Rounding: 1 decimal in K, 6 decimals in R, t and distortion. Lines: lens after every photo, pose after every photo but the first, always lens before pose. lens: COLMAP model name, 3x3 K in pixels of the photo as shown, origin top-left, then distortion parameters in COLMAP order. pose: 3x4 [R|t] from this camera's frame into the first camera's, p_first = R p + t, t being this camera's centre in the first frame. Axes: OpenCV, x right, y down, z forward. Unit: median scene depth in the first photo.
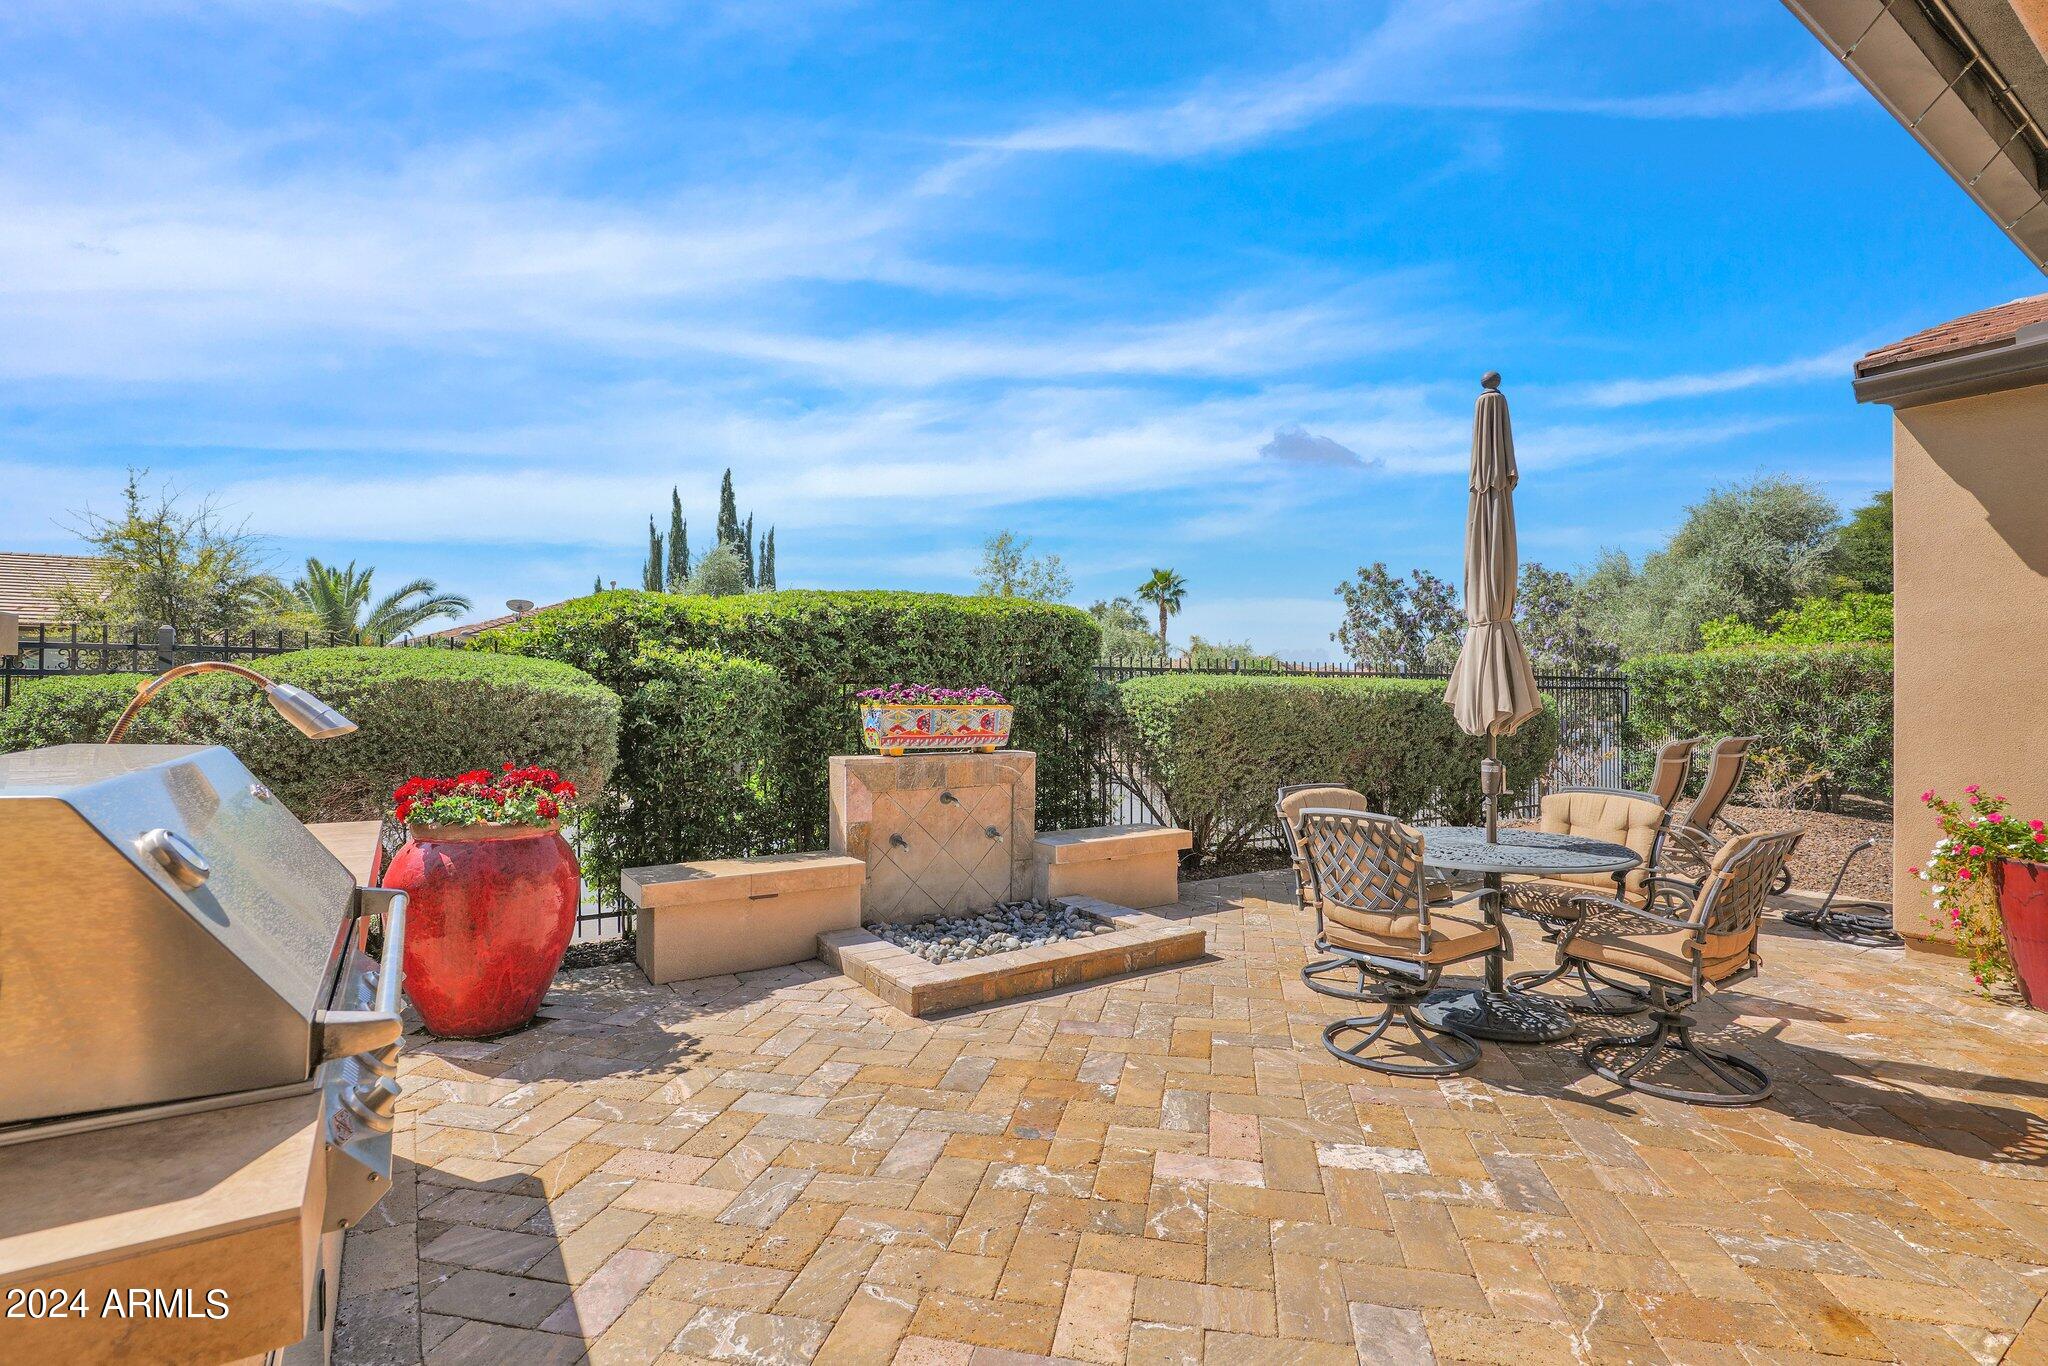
lens RADIAL K [[968.5, 0, 1024.0], [0, 968.5, 683.0], [0, 0, 1]] dist [-0.049229, 0.015079]
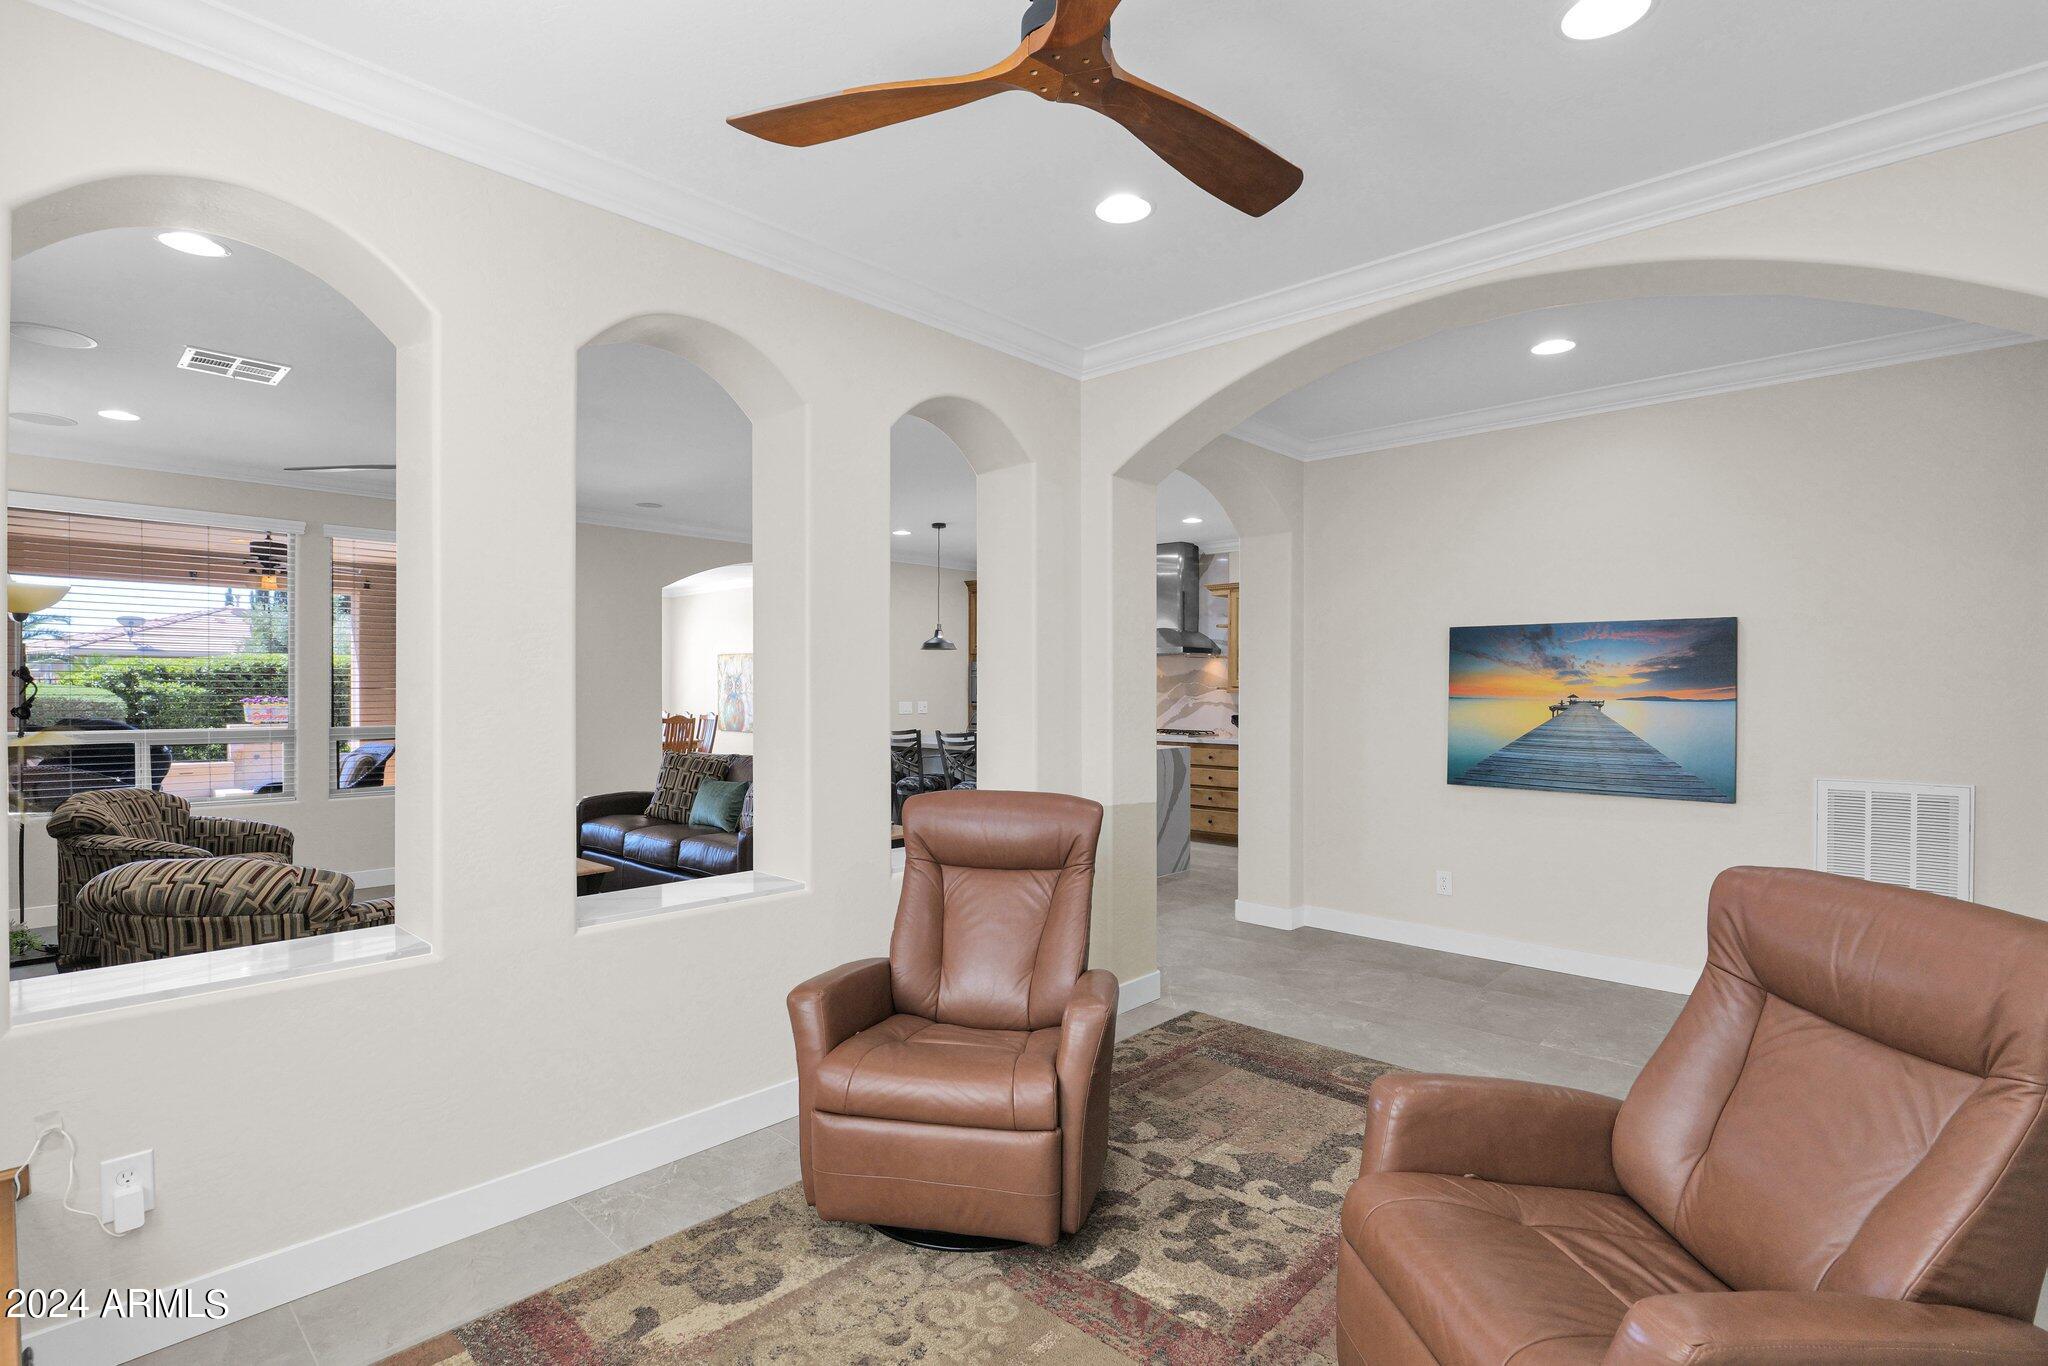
lens RADIAL K [[968.5, 0, 1024.0], [0, 968.5, 683.0], [0, 0, 1]] dist [-0.049229, 0.015079]
pose [[0.967035, -0.002177, 0.254633, 1.226112], [0.002549, 0.999996, -0.001129, -0.026767], [-0.254630, 0.001741, 0.967037, -1.989208]]
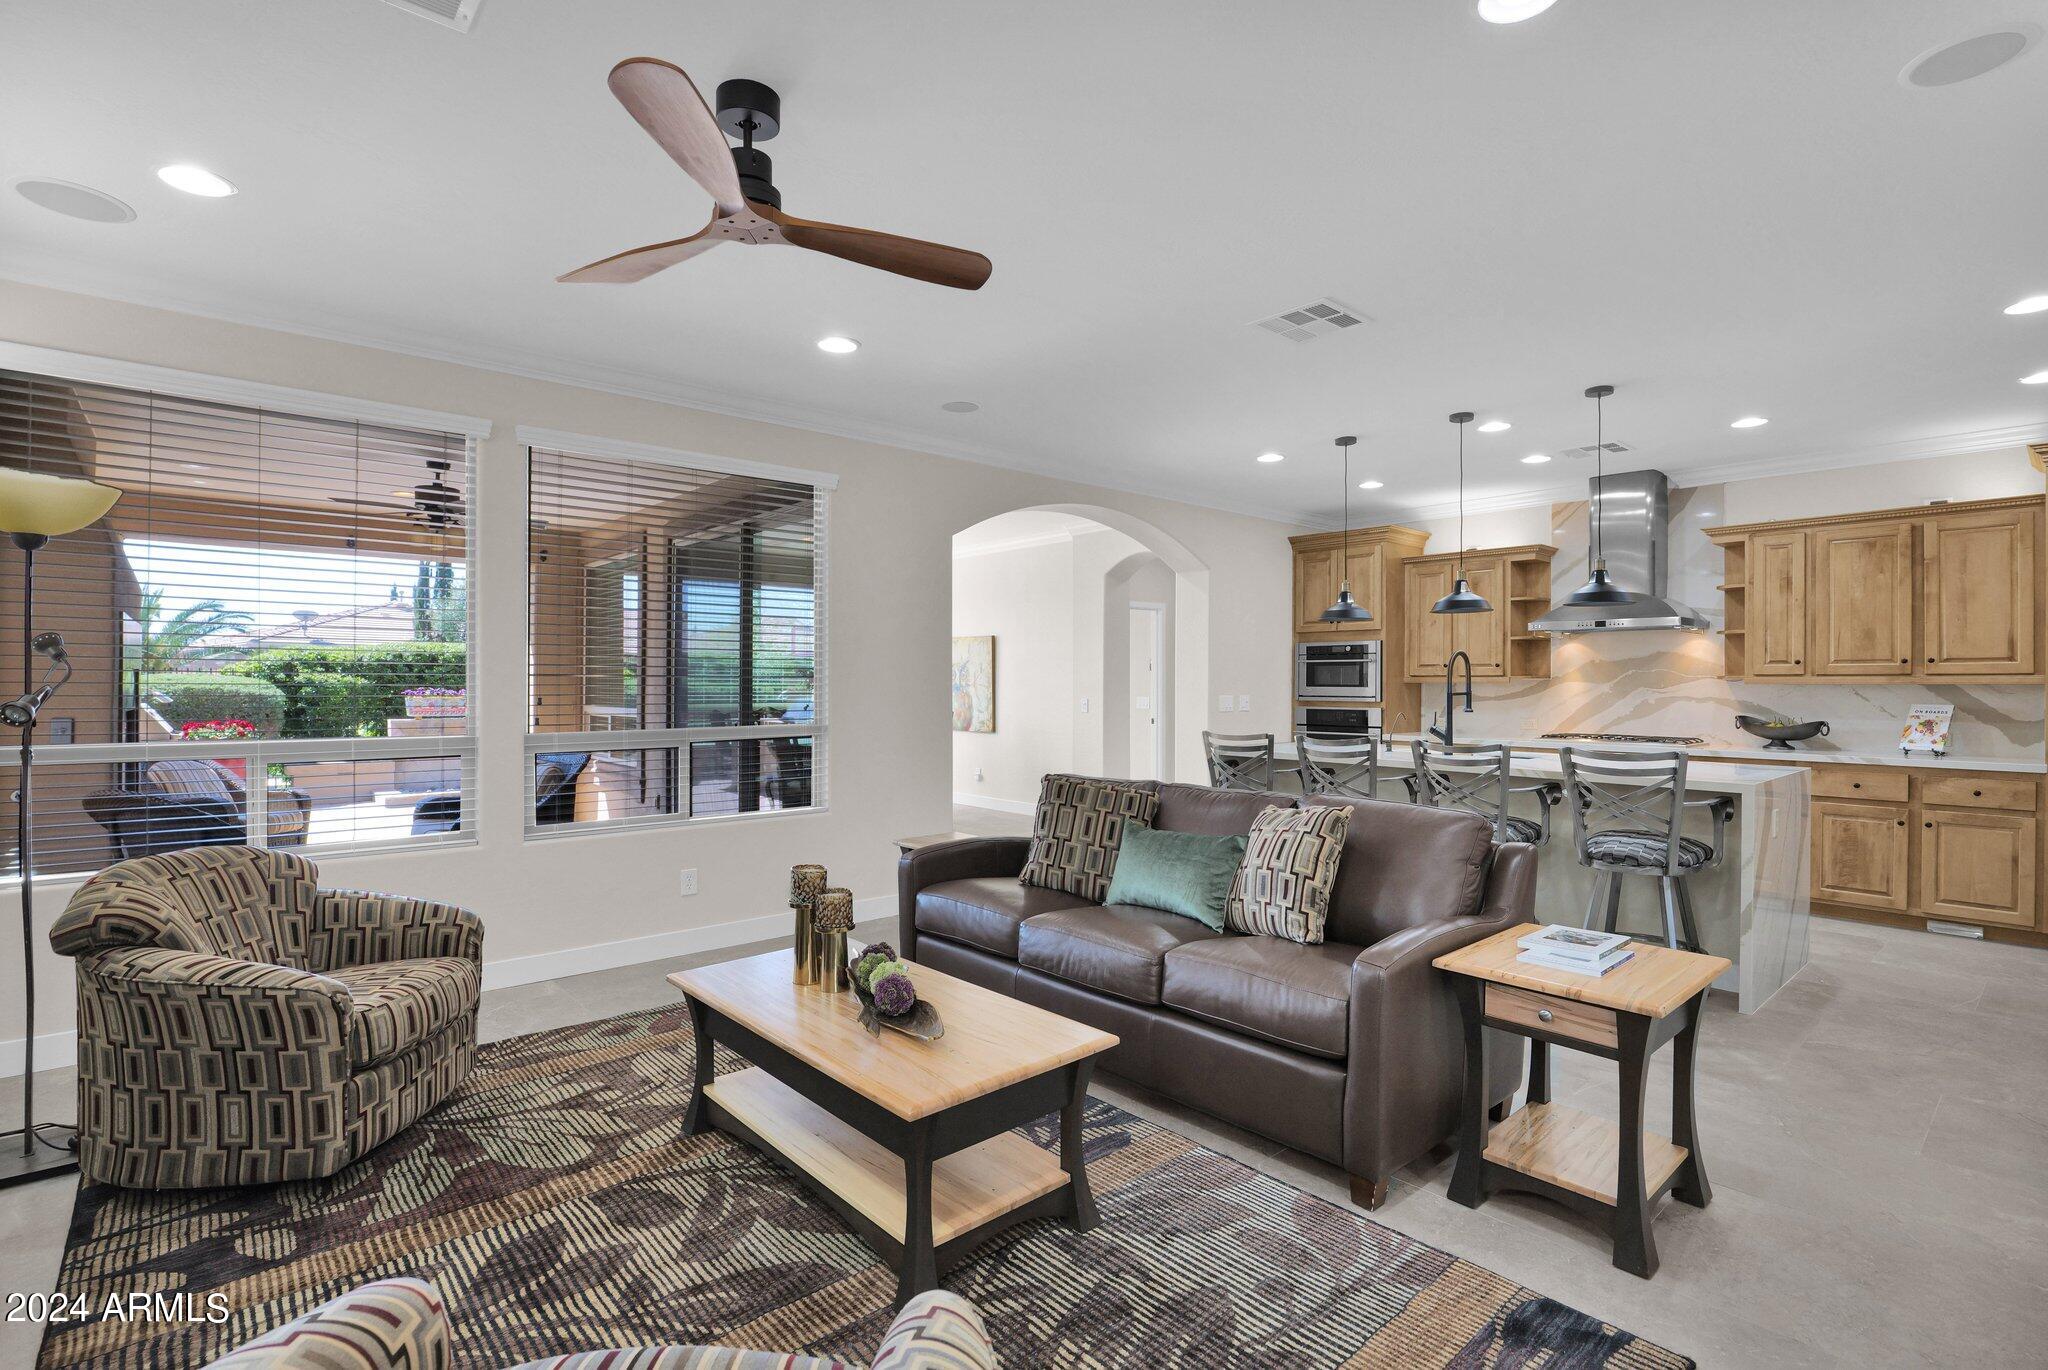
lens RADIAL K [[968.5, 0, 1024.0], [0, 968.5, 685.0], [0, 0, 1]] dist [-0.049229, 0.015079]
pose [[0.989976, -0.003285, 0.141200, 0.997985], [0.002250, 0.999969, 0.007492, -0.019906], [-0.141221, -0.007099, 0.989953, -1.491078]]
